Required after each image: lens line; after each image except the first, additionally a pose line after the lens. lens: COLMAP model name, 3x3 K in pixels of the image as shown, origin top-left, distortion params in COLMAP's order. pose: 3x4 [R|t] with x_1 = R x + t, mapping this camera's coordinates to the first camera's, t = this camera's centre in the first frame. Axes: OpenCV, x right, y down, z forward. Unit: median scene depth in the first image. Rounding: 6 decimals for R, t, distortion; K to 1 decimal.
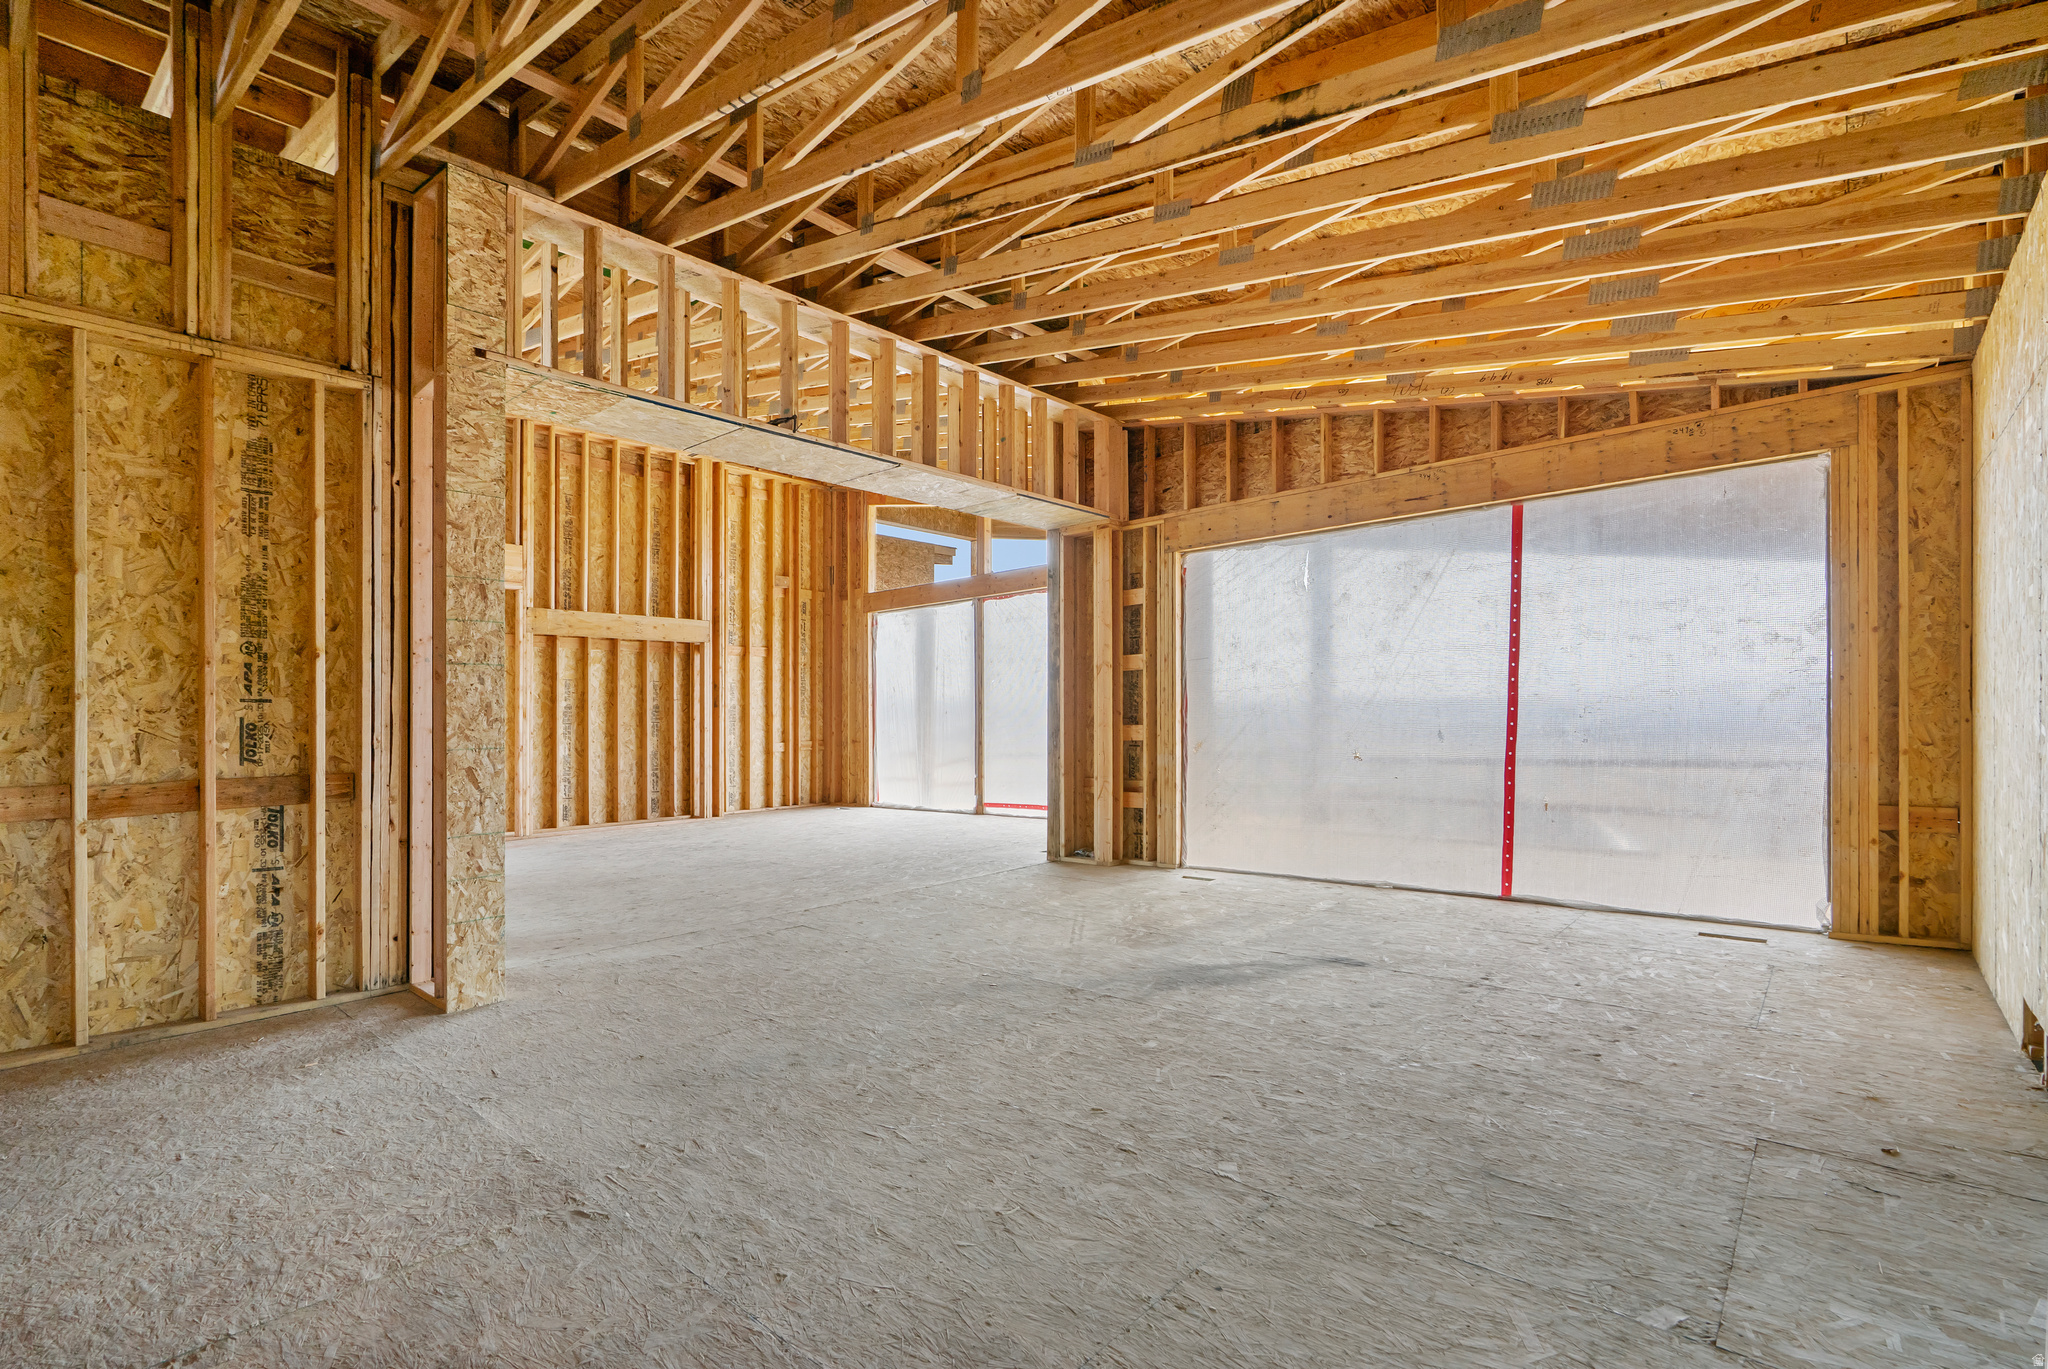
lens RADIAL K [[985.9, 0, 1024.0], [0, 985.9, 684.5], [0, 0, 1]] dist [0.019431, 0.000358]
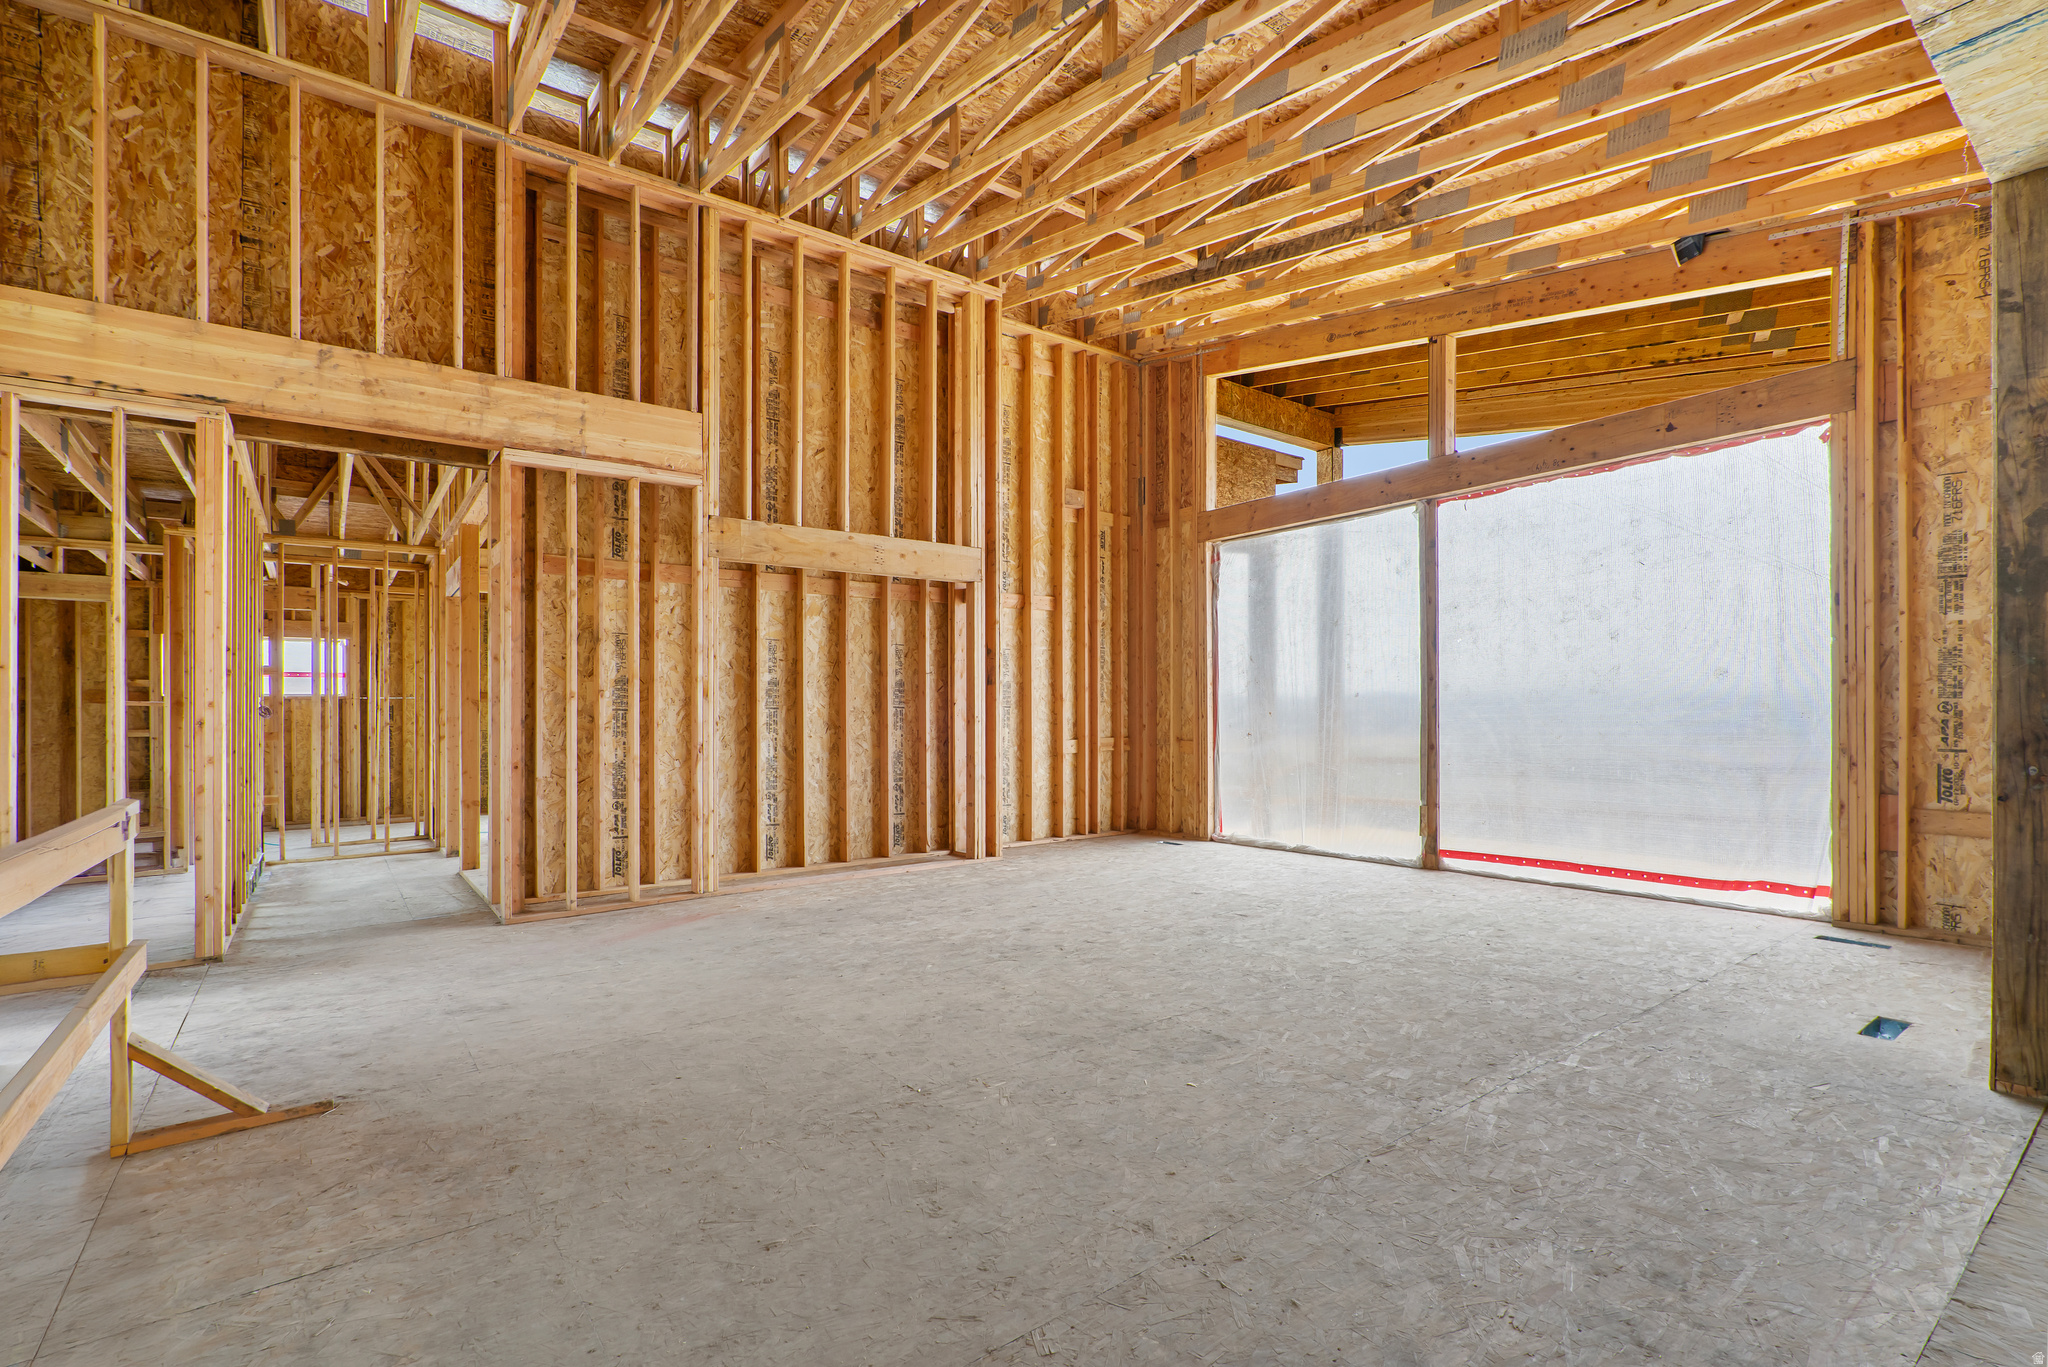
lens RADIAL K [[963.1, 0, 1027.1], [0, 963.1, 691.9], [0, 0, 1]] dist [-0.003143, 0.001660]
pose [[0.982975, 0.004648, -0.183680, -0.173057], [-0.001711, 0.999868, 0.016142, 0.017660], [0.183731, -0.015553, 0.982854, 0.391361]]
